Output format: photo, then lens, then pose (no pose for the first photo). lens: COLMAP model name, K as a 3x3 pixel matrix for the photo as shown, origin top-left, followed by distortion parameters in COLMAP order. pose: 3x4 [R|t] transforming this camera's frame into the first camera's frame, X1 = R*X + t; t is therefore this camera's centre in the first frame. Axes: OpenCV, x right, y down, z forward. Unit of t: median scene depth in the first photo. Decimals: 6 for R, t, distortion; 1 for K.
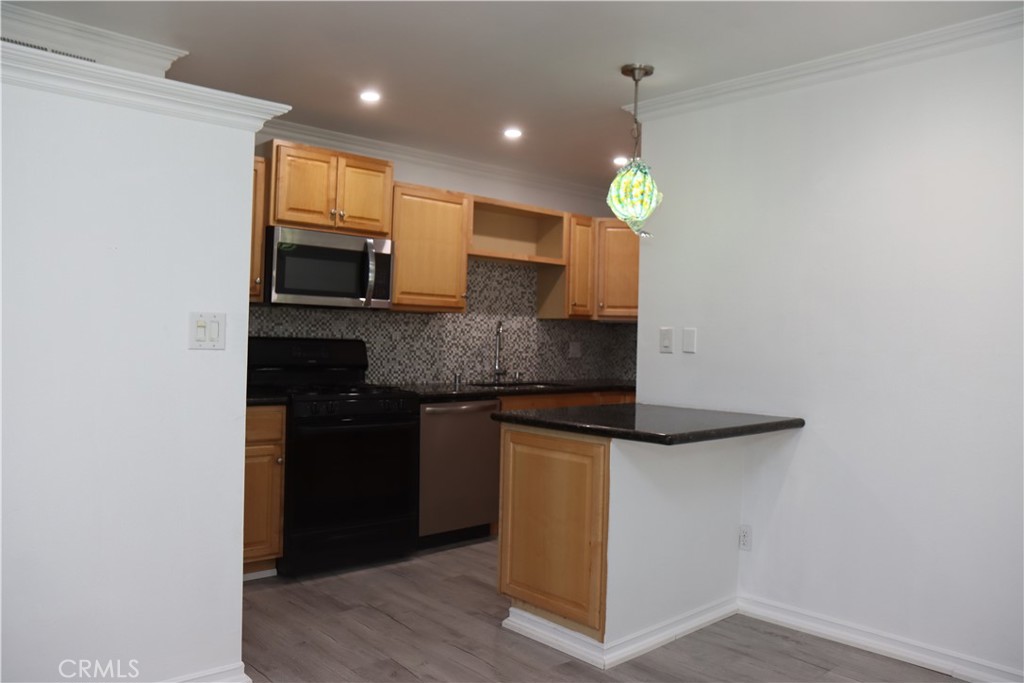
lens RADIAL K [[793.1, 0, 503.6], [0, 793.1, 336.1], [0, 0, 1]] dist [-0.112584, 0.097704]
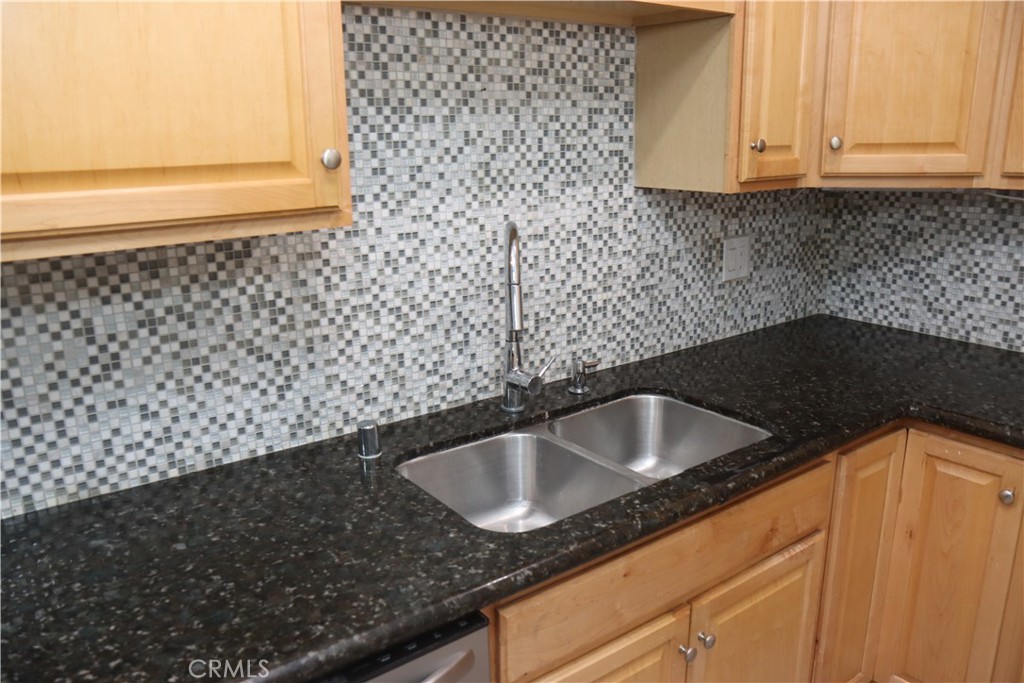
lens RADIAL K [[793.1, 0, 503.6], [0, 793.1, 336.1], [0, 0, 1]] dist [-0.112584, 0.097704]
pose [[0.994377, -0.014981, -0.104834, 0.024190], [0.041408, 0.966133, 0.254700, -0.058444], [0.097468, -0.257608, 0.961321, 0.786145]]
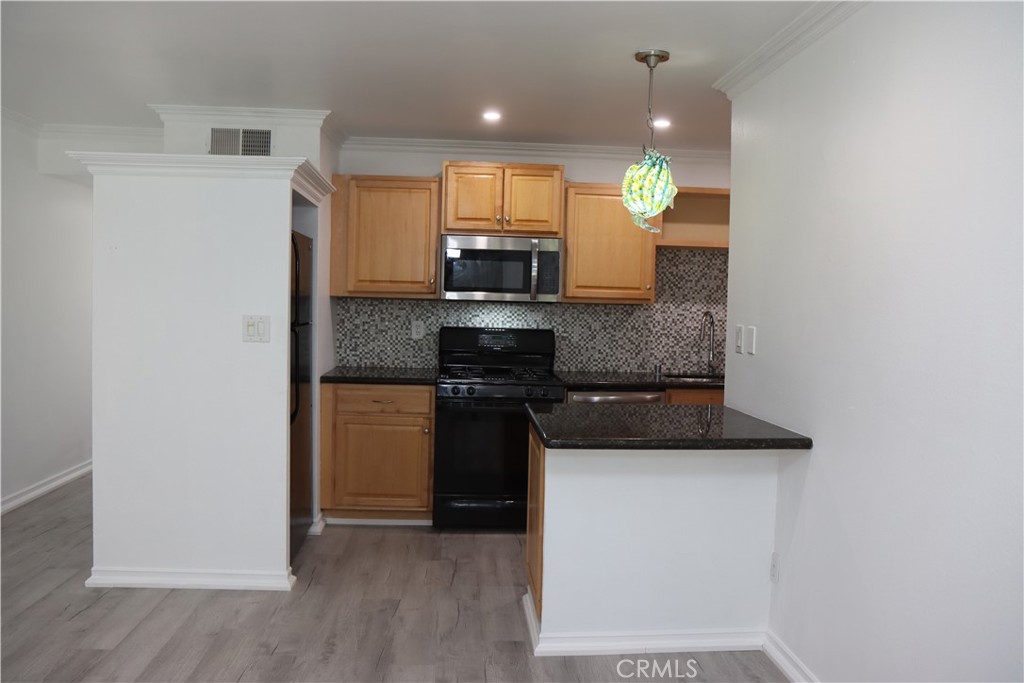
lens RADIAL K [[793.1, 0, 503.6], [0, 793.1, 336.1], [0, 0, 1]] dist [-0.112584, 0.097704]
pose [[0.782858, 0.021339, -0.621834, 0.442397], [-0.001911, 0.999489, 0.031893, -0.021102], [0.622197, -0.023779, 0.782499, 0.096284]]
